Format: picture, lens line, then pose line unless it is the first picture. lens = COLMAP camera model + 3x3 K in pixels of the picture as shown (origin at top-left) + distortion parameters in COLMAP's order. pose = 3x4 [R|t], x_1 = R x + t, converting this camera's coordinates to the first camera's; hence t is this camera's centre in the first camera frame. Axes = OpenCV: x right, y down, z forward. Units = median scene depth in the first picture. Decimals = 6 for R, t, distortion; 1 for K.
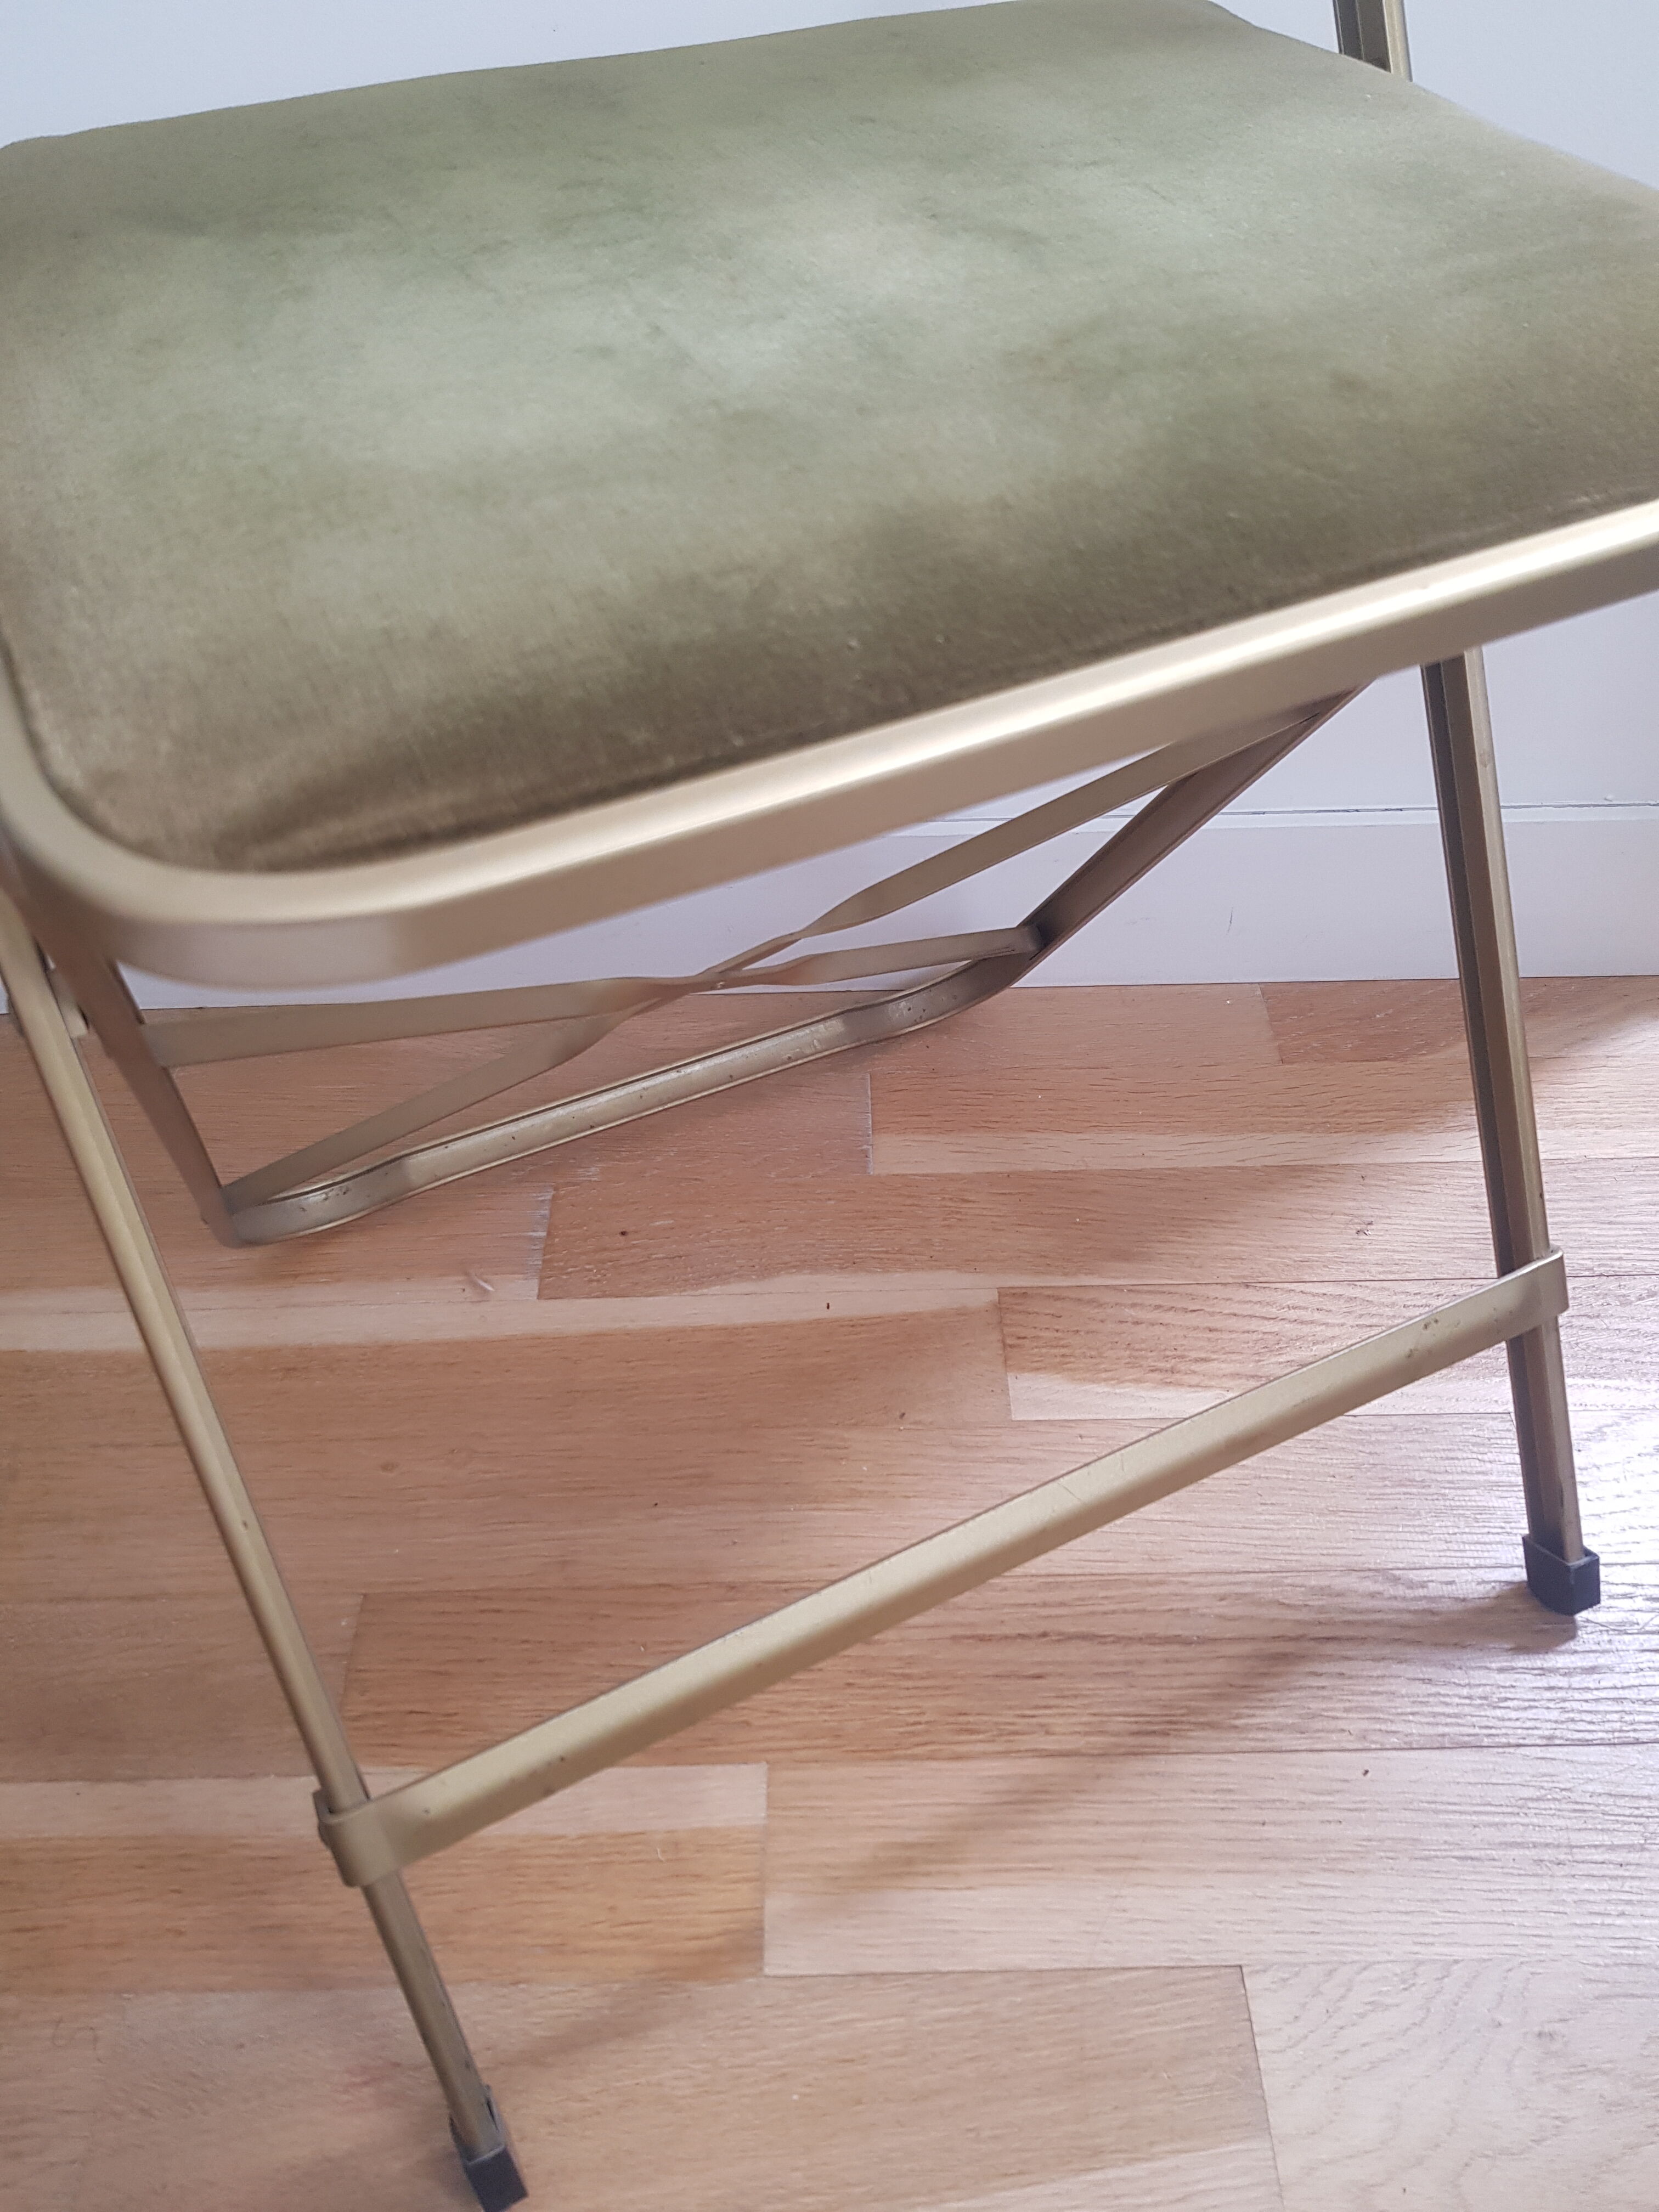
lens RADIAL K [[1789.2, 0, 829.5], [0, 1789.2, 1106.0], [0, 0, 1]] dist [0.094455, -0.175860]
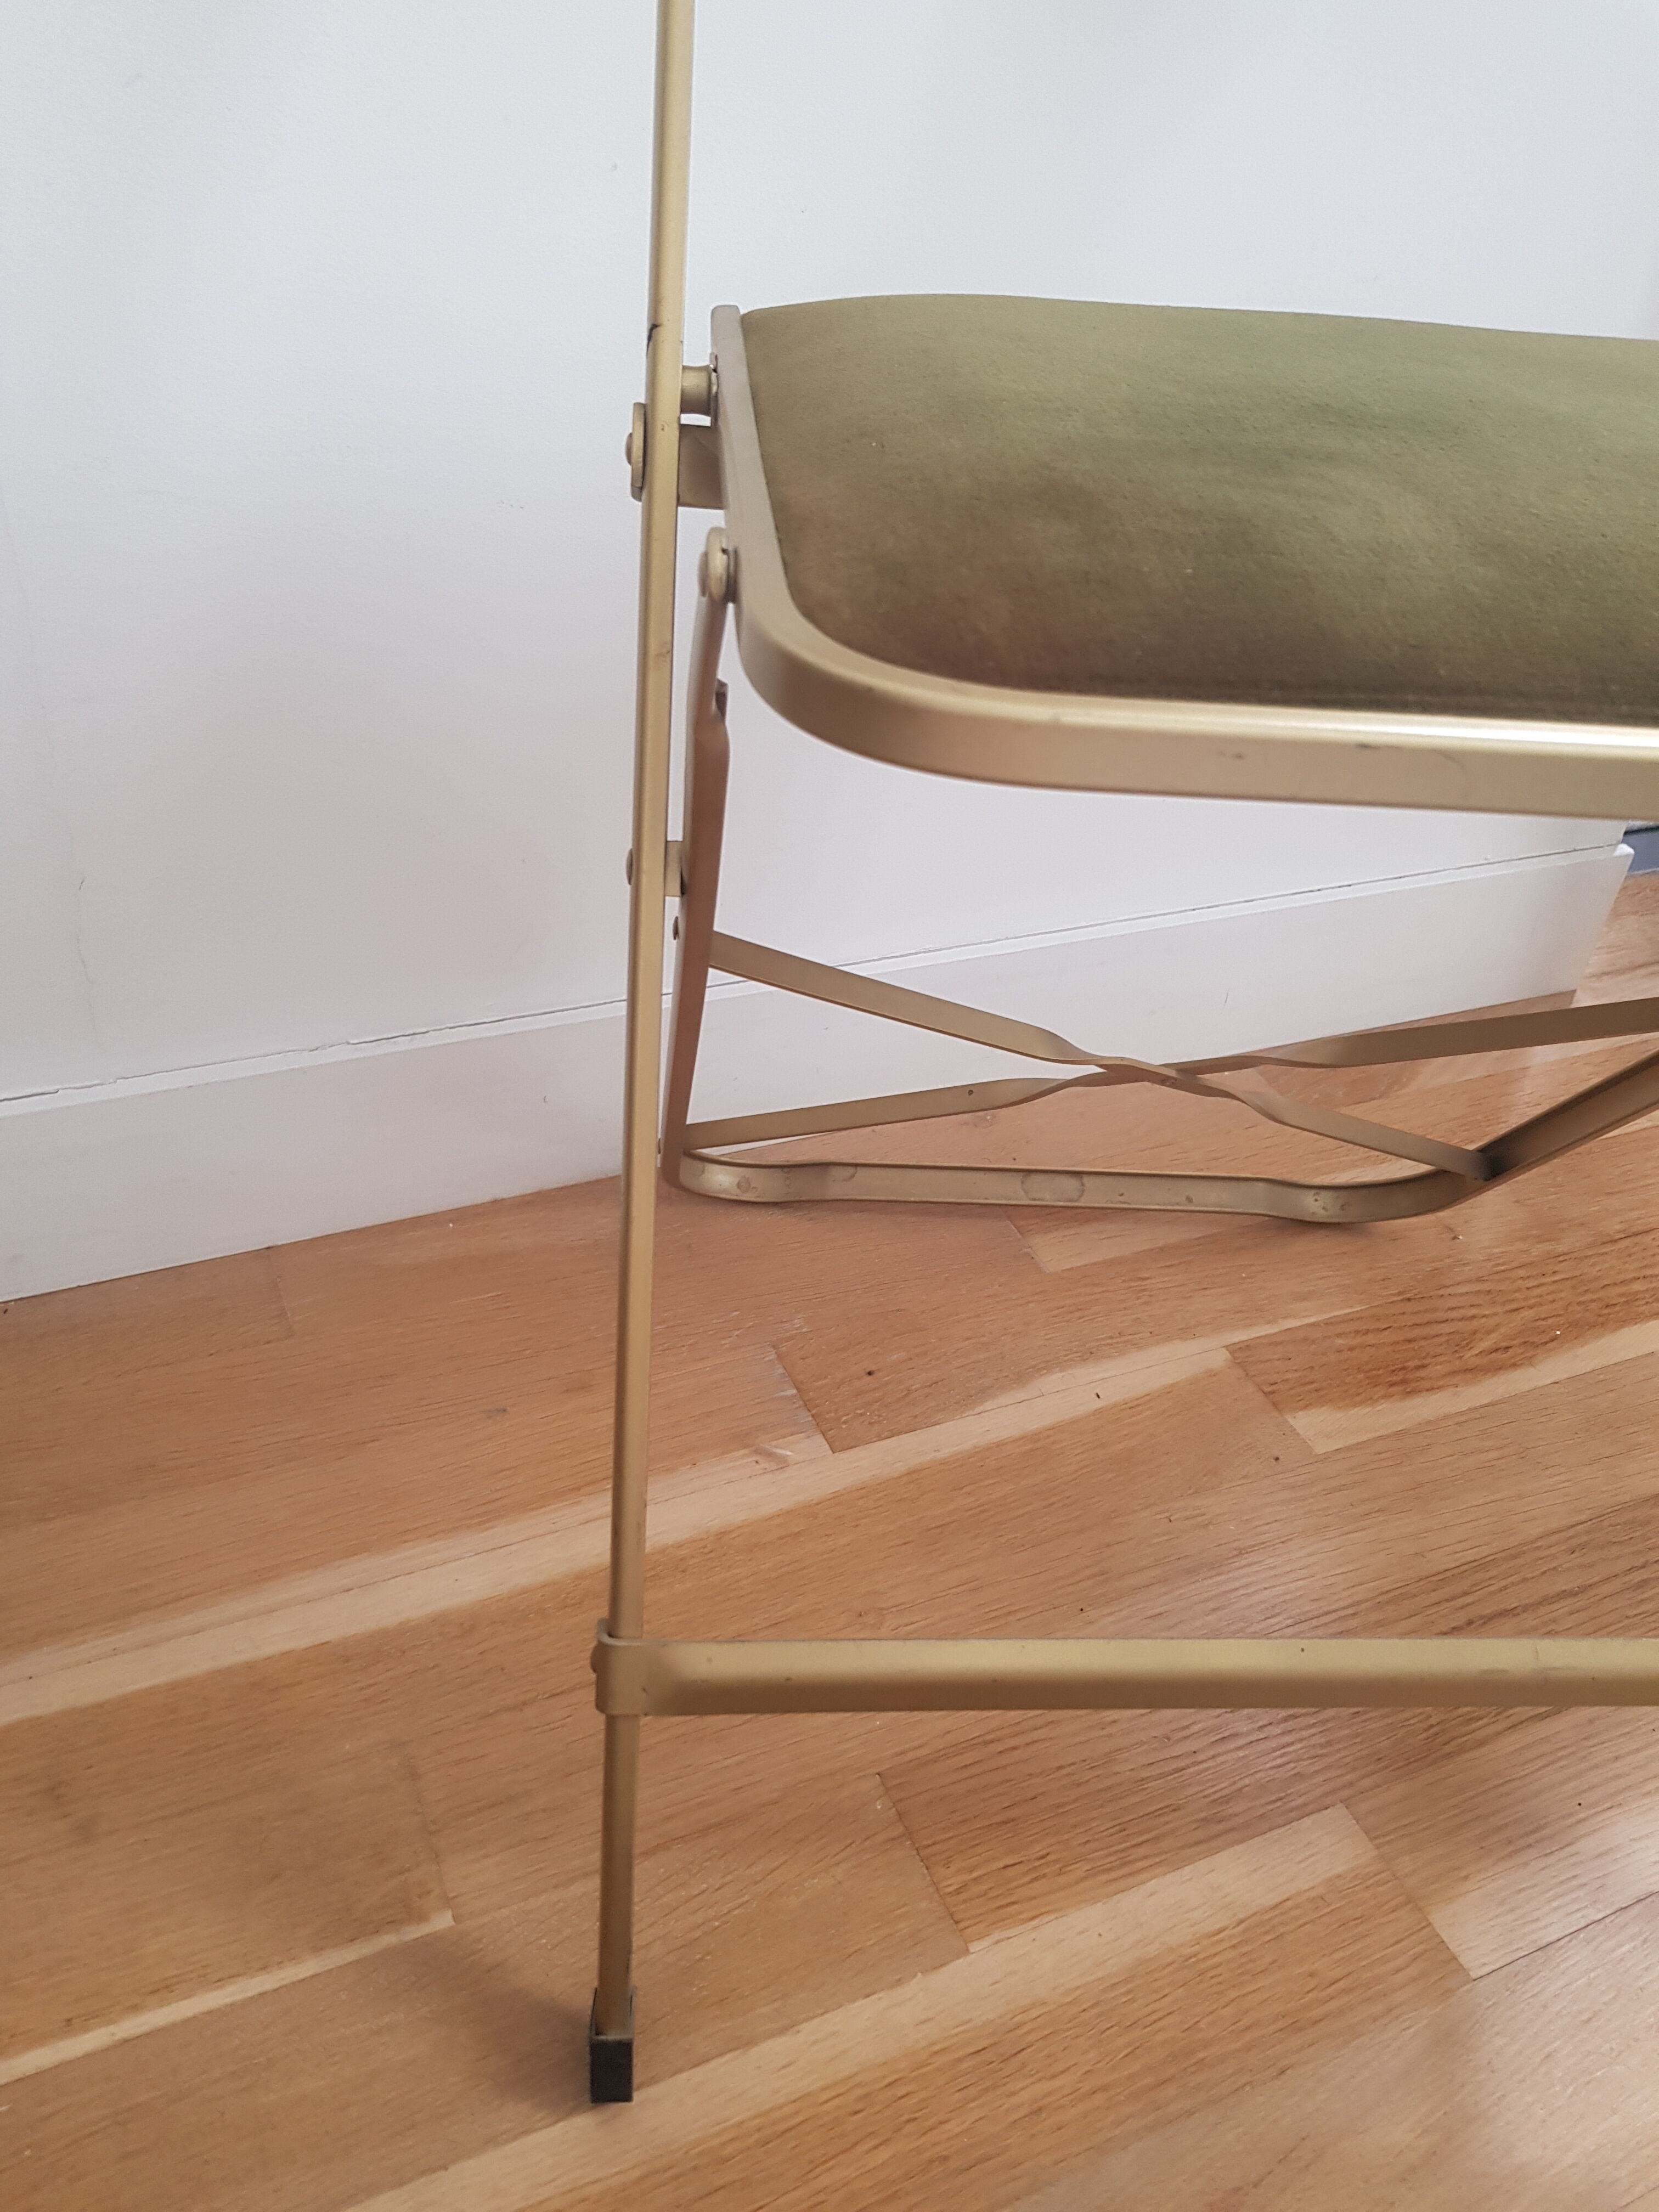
lens RADIAL K [[1789.2, 0, 829.5], [0, 1789.2, 1106.0], [0, 0, 1]] dist [0.094455, -0.175860]
pose [[0.906633, -0.148770, 0.394820, -0.534963], [0.192678, 0.978486, -0.073752, -0.005487], [-0.375354, 0.142939, 0.915793, 0.083912]]
